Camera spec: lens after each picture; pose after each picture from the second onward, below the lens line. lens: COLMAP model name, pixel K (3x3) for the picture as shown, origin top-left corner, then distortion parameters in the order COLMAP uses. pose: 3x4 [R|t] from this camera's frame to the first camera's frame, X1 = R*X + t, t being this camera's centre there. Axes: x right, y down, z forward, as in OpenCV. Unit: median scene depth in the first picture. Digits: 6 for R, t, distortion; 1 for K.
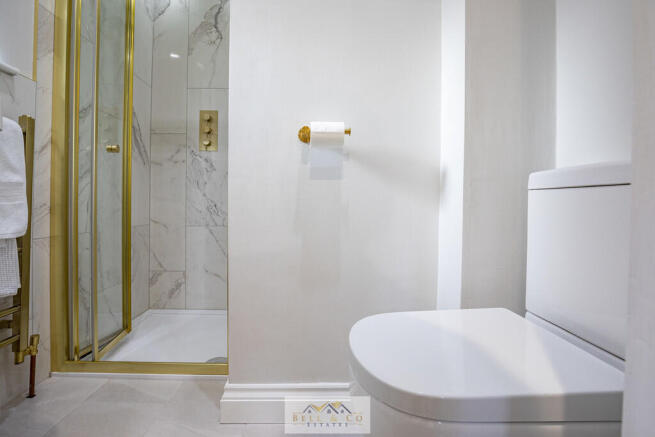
lens RADIAL K [[346.2, 0, 316.8], [0, 346.2, 206.3], [0, 0, 1]] dist [-0.000539, 0.000333]
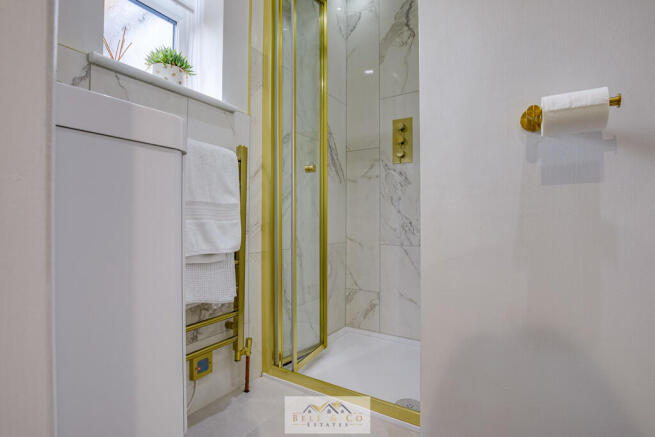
lens RADIAL K [[305.4, 0, 327.5], [0, 305.4, 218.5], [0, 0, 1]] dist [-0.037262, 0.000274]
pose [[0.830276, -0.007719, -0.557299, -0.039155], [0.002466, 0.999945, -0.010175, -0.008141], [0.557347, 0.007074, 0.830250, 0.277682]]
